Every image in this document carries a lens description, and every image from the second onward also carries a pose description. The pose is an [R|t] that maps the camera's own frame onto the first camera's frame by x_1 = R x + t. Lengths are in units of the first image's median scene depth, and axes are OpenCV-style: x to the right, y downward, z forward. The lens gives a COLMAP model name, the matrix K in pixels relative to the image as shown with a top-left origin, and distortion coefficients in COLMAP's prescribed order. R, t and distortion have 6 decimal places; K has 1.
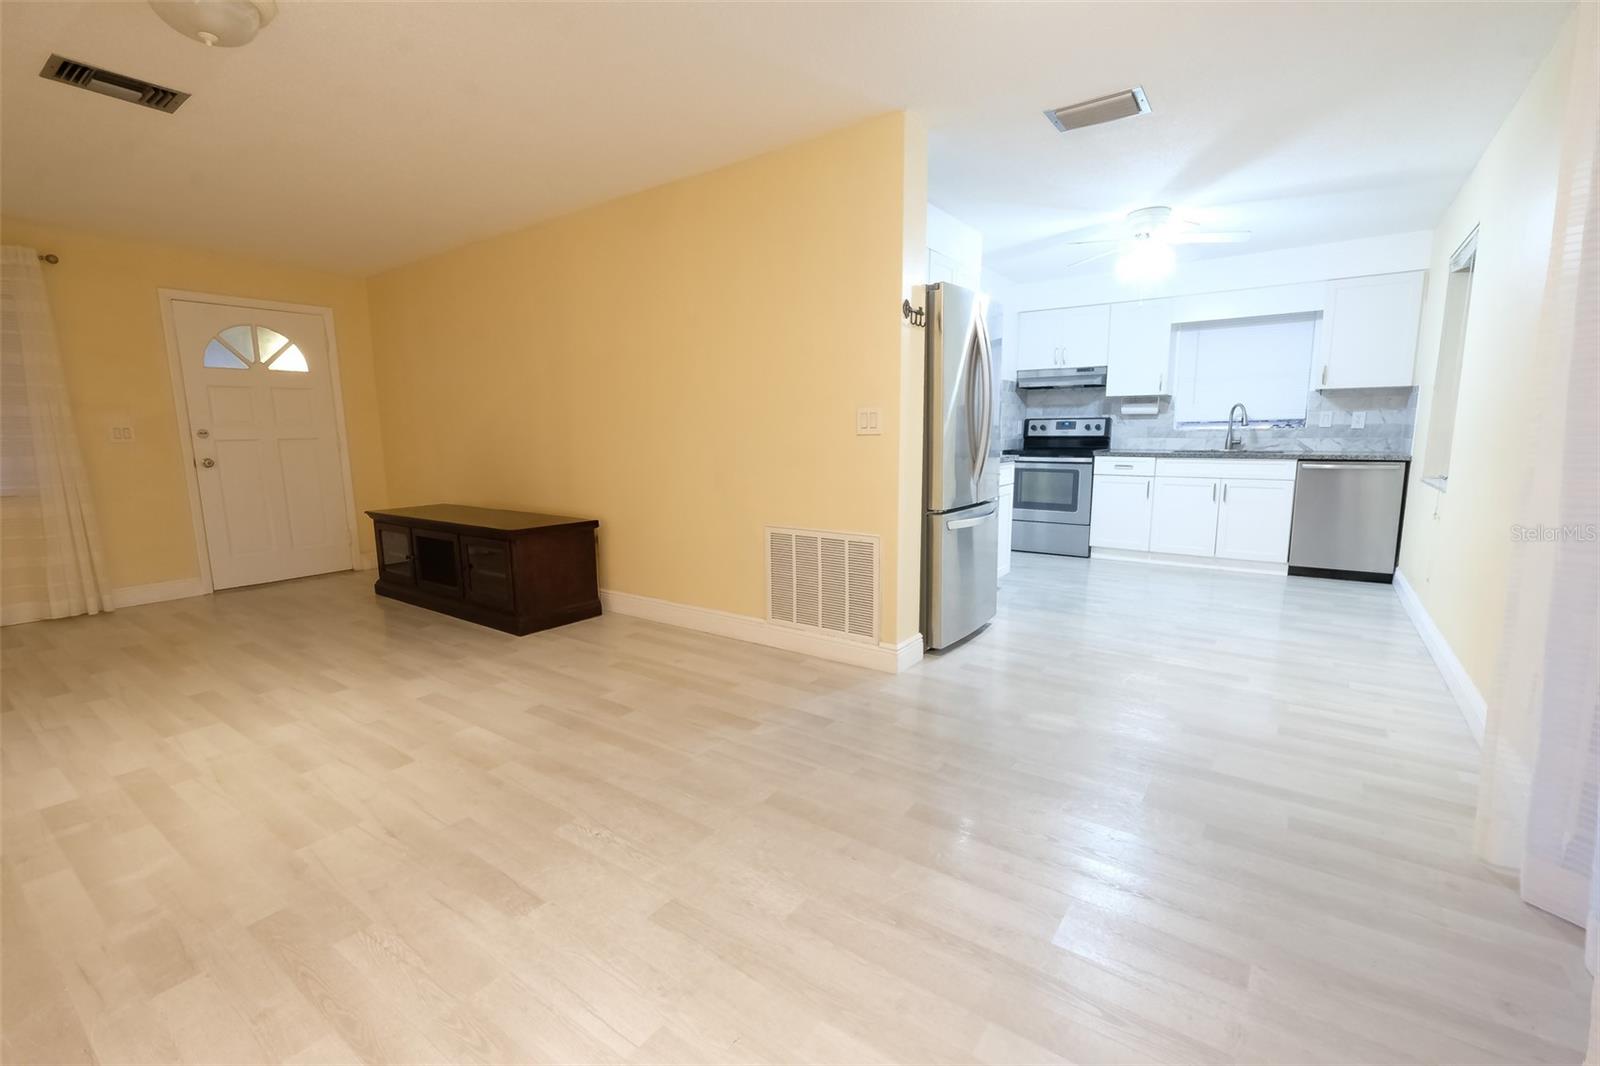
lens RADIAL K [[700.9, 0, 792.8], [0, 700.9, 539.7], [0, 0, 1]] dist [-0.003556, 0.001394]
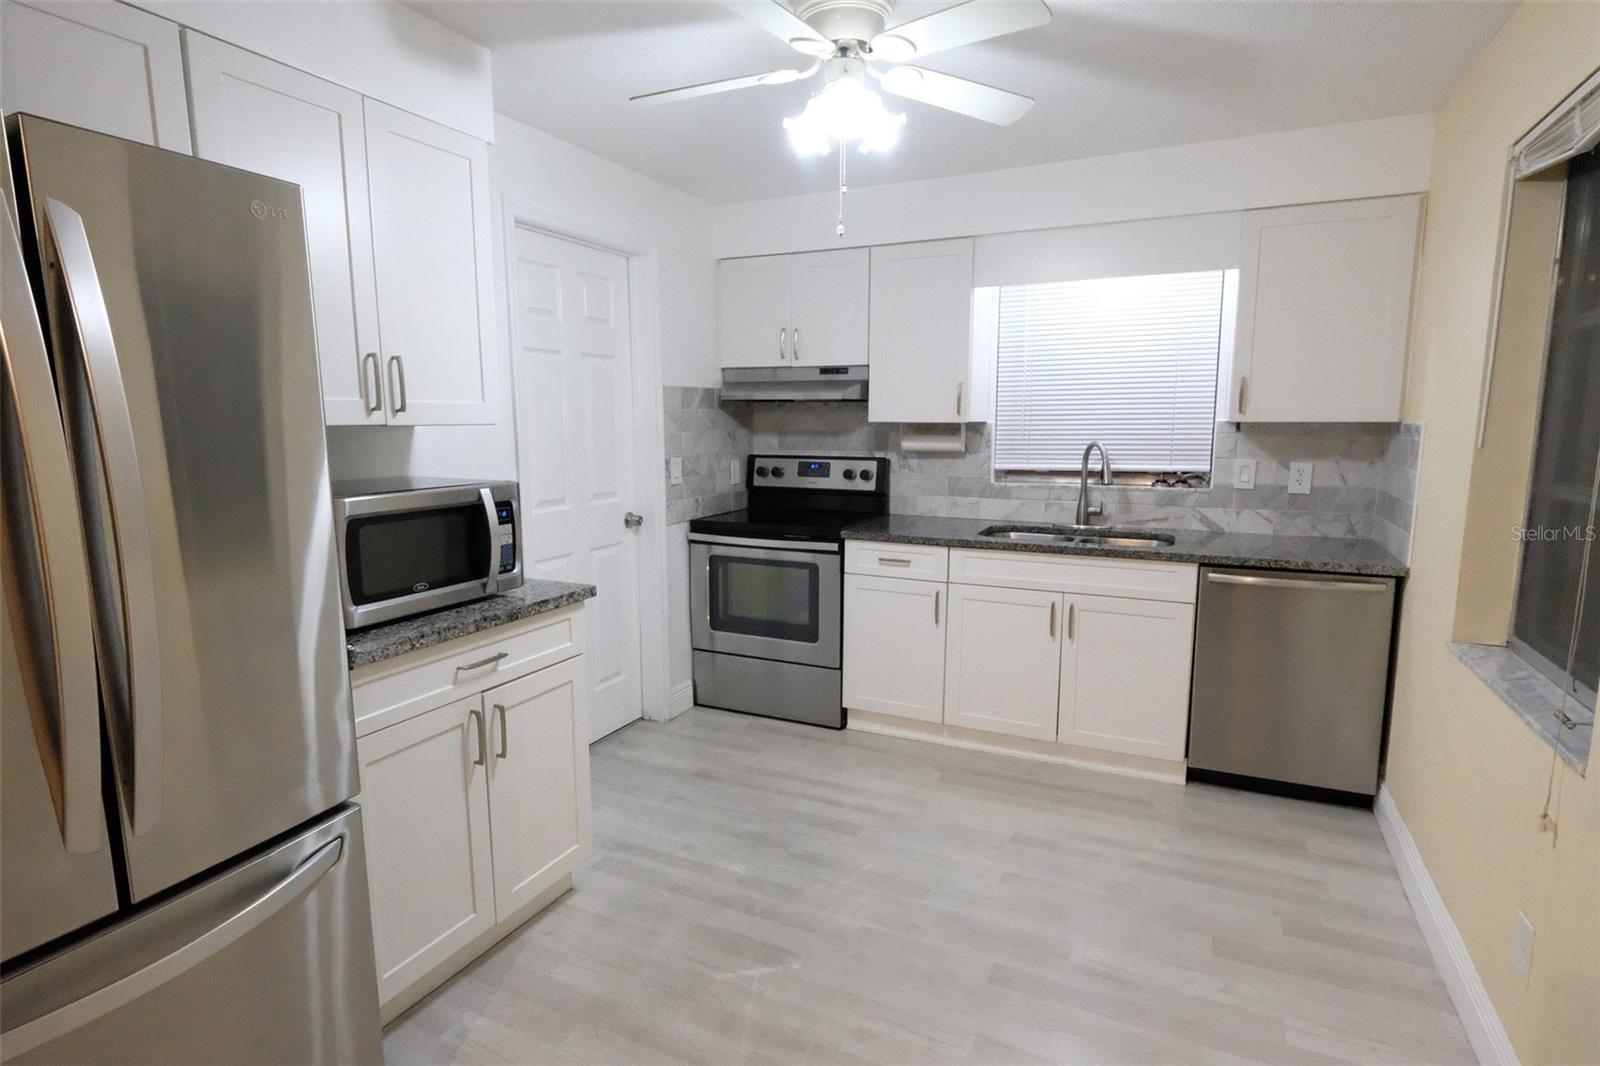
lens RADIAL K [[847.3, 0, 786.8], [0, 847.3, 544.7], [0, 0, 1]] dist [0.000910, -0.000907]
pose [[0.985100, -0.018220, 0.171013, 0.282237], [0.019314, 0.999802, -0.004736, -0.112720], [-0.170892, 0.007968, 0.985257, 0.389980]]
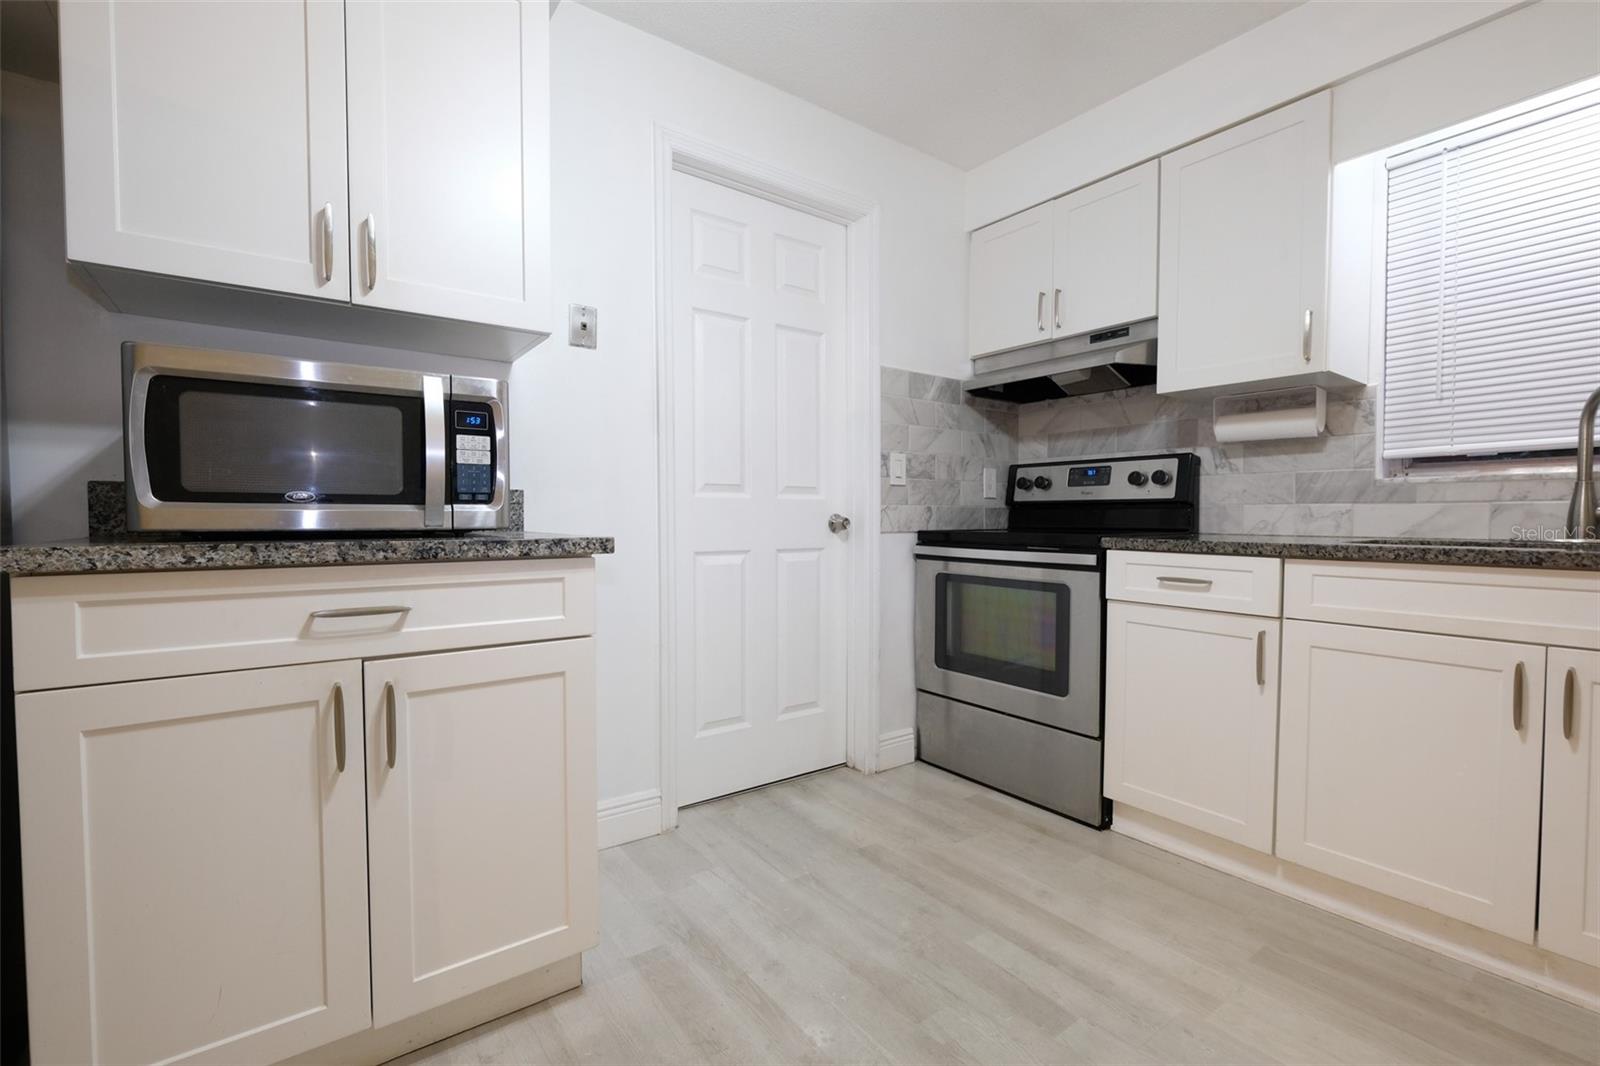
lens RADIAL K [[700.9, 0, 791.4], [0, 700.9, 538.9], [0, 0, 1]] dist [-0.003556, 0.001394]
pose [[0.950989, 0.021248, -0.308493, 0.387374], [-0.058846, 0.991840, -0.113091, -0.073958], [0.303573, 0.125702, 0.944480, 0.606562]]
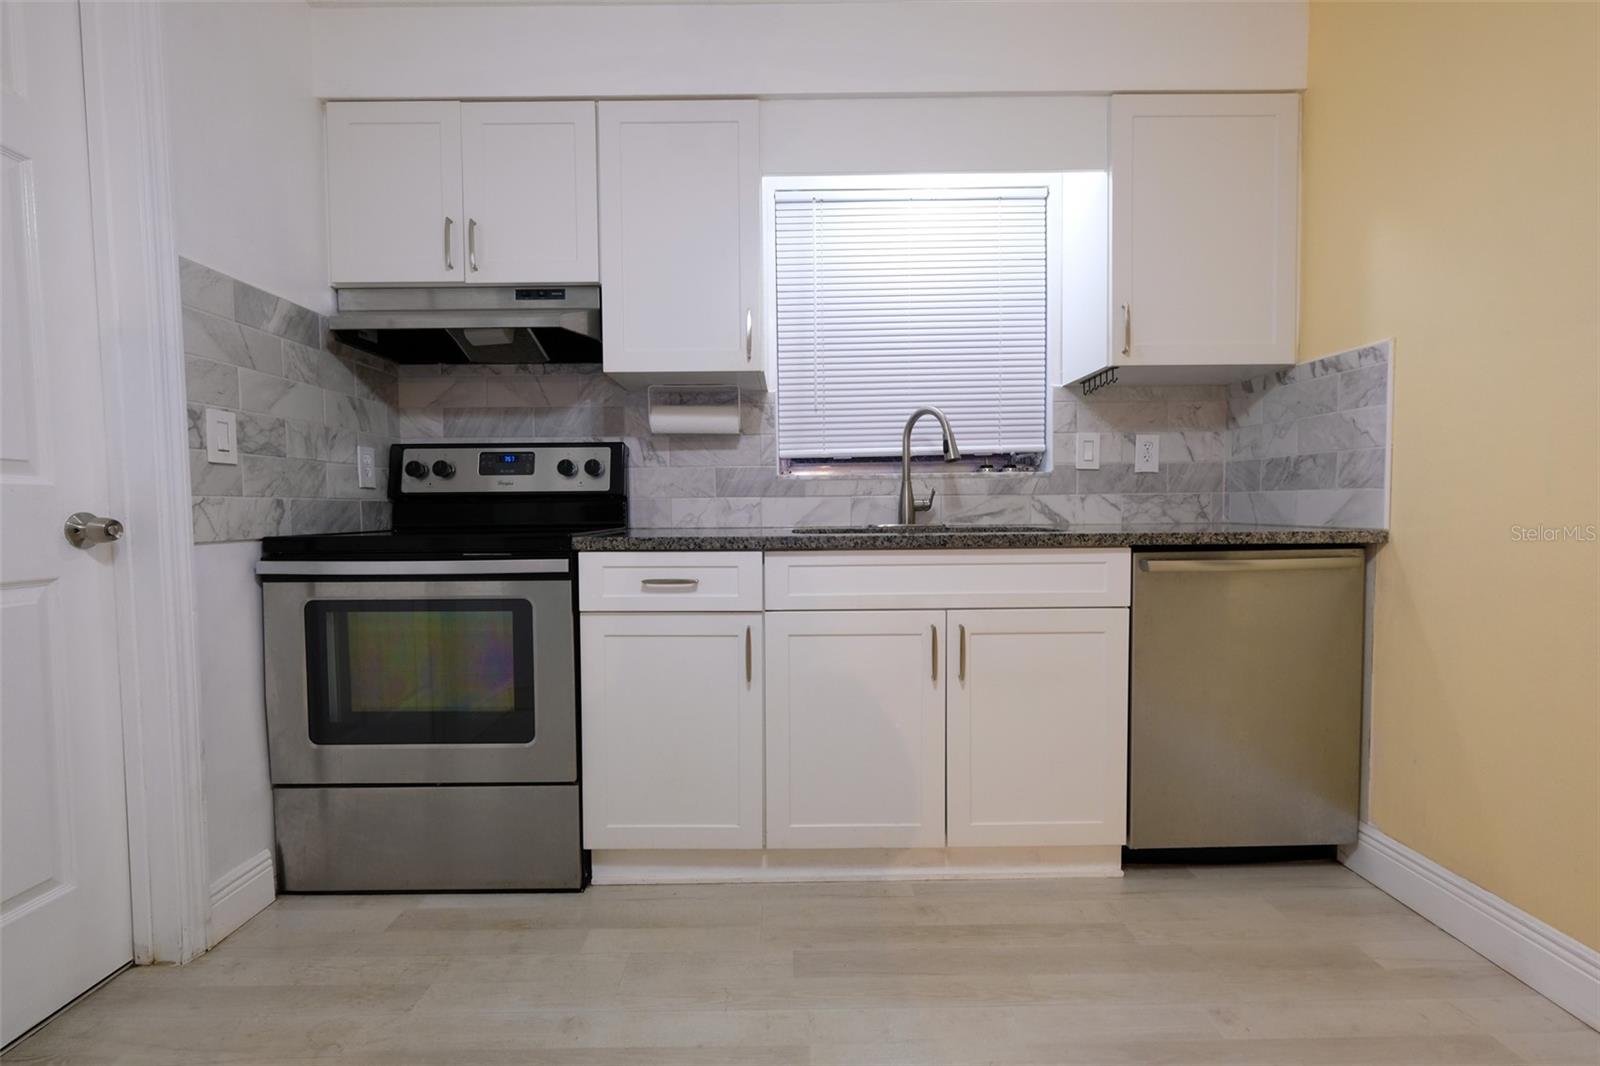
lens RADIAL K [[700.9, 0, 797.2], [0, 700.9, 538.0], [0, 0, 1]] dist [-0.003556, 0.001394]
pose [[0.805906, -0.023422, 0.591580, 0.330210], [0.094049, 0.991594, -0.088863, -0.089658], [-0.584526, 0.127253, 0.801334, 0.705394]]
